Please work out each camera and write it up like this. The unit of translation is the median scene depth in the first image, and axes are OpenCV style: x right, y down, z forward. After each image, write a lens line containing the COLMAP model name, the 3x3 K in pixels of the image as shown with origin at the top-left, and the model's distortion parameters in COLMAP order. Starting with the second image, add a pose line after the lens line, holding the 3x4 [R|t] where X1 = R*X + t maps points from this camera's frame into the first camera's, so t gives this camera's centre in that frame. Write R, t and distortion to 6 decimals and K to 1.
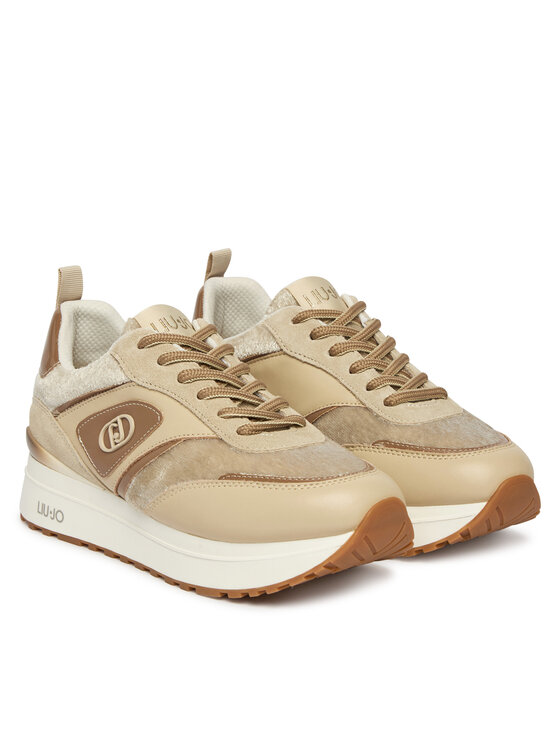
lens RADIAL K [[1904.4, 0, 279.6], [0, 1904.4, 373.2], [0, 0, 1]] dist [0.021567, 0.000000]
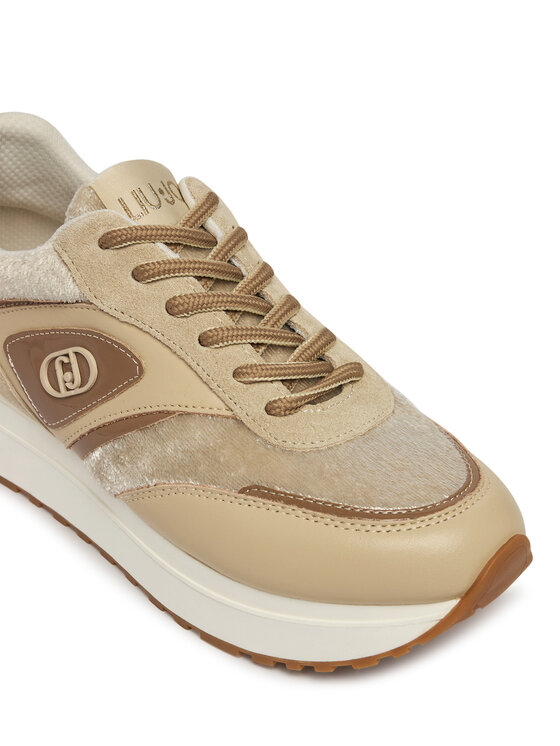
lens RADIAL K [[1568.2, 0, 280.9], [0, 1568.2, 373.3], [0, 0, 1]] dist [-0.054242, 0.000000]
pose [[0.996592, -0.007435, 0.082151, -0.057725], [-0.021324, 0.938854, 0.343654, -0.153064], [-0.079683, -0.344235, 0.935496, 0.500881]]
